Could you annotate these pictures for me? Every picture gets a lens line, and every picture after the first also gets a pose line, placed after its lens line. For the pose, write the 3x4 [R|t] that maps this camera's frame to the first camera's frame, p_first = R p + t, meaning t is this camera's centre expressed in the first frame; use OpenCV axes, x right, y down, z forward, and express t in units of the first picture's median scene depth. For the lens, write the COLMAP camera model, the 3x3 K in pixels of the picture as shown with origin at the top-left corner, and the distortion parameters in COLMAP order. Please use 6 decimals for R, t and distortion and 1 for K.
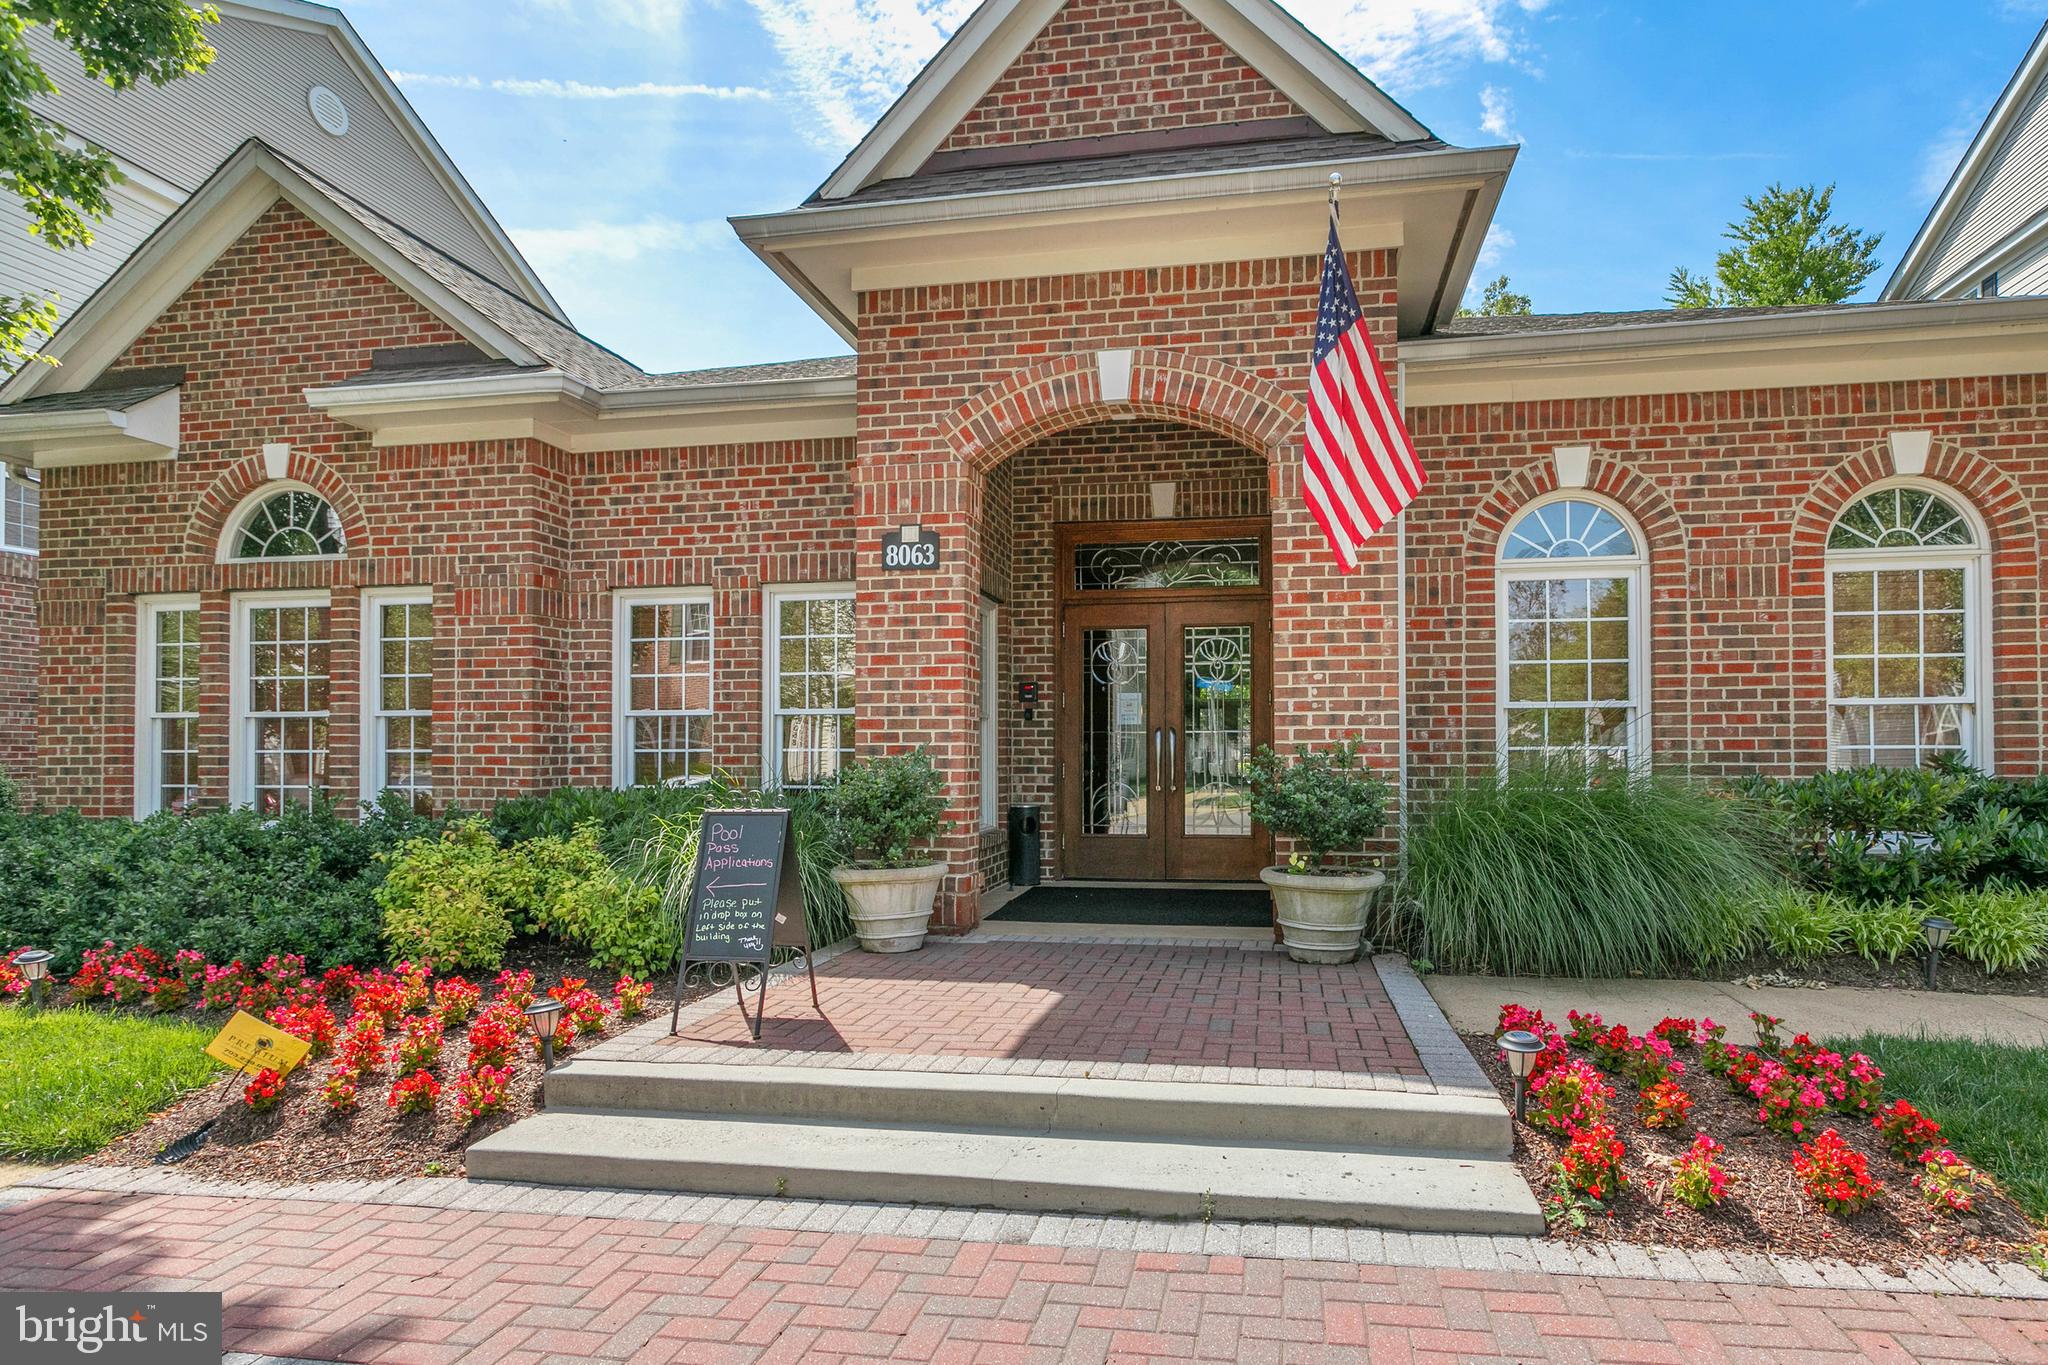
lens RADIAL K [[1130.5, 0, 1077.4], [0, 1130.5, 760.5], [0, 0, 1]] dist [0.002173, 0.000801]
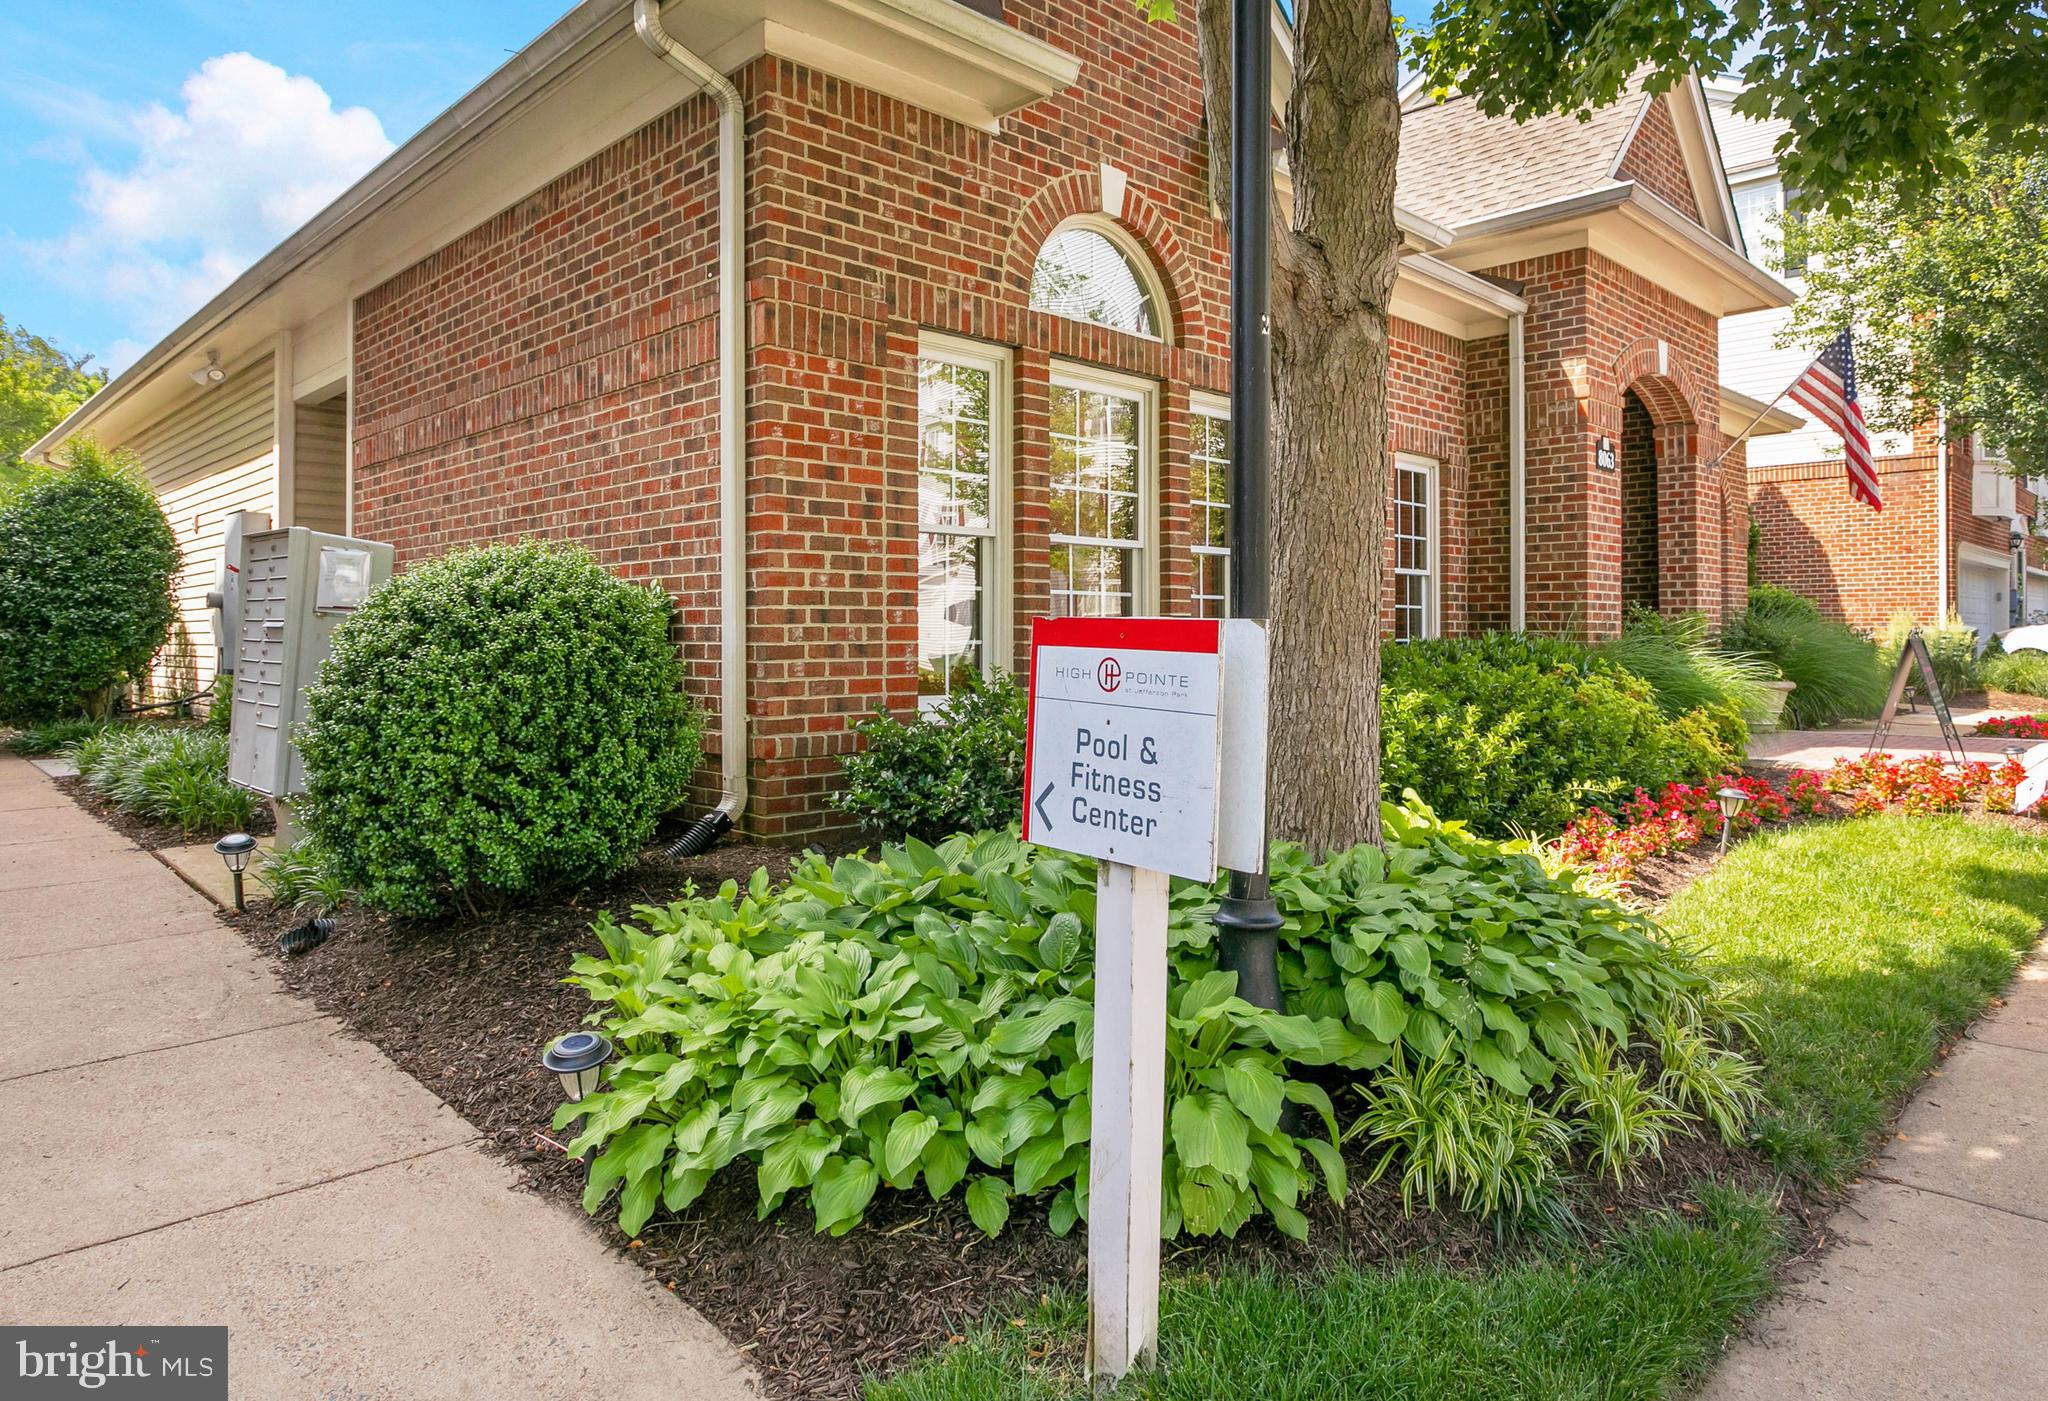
lens RADIAL K [[1235.2, 0, 1051.1], [0, 1235.2, 628.1], [0, 0, 1]] dist [-0.028250, -0.000274]
pose [[0.574070, 0.004783, 0.818792, -1.332673], [-0.008478, 0.999964, 0.000103, 0.014429], [-0.818762, -0.007001, 0.574090, 0.561908]]
